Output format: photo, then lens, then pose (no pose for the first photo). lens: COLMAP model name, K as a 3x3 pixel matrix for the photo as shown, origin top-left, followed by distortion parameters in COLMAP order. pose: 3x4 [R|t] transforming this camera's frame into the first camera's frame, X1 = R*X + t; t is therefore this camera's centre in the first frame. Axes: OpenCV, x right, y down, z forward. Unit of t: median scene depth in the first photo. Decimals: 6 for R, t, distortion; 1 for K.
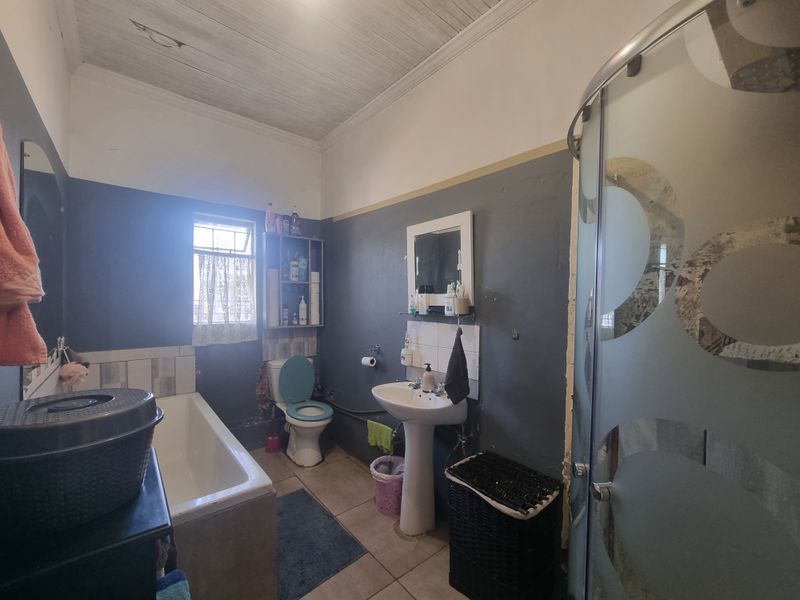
lens RADIAL K [[329.1, 0, 398.4], [0, 329.1, 306.7], [0, 0, 1]] dist [-0.003816, 0.000034]
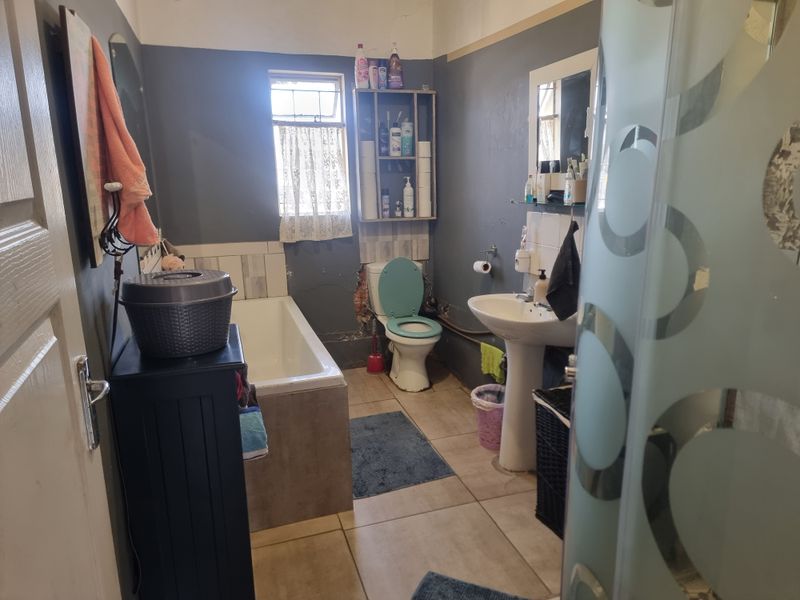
lens RADIAL K [[561.1, 0, 414.4], [0, 561.1, 312.2], [0, 0, 1]] dist [0.113862, -0.130552]
pose [[0.932723, 0.060987, -0.355400, 0.228703], [0.019289, 0.975744, 0.218062, -0.015374], [0.360079, -0.210246, 0.908922, -0.244543]]
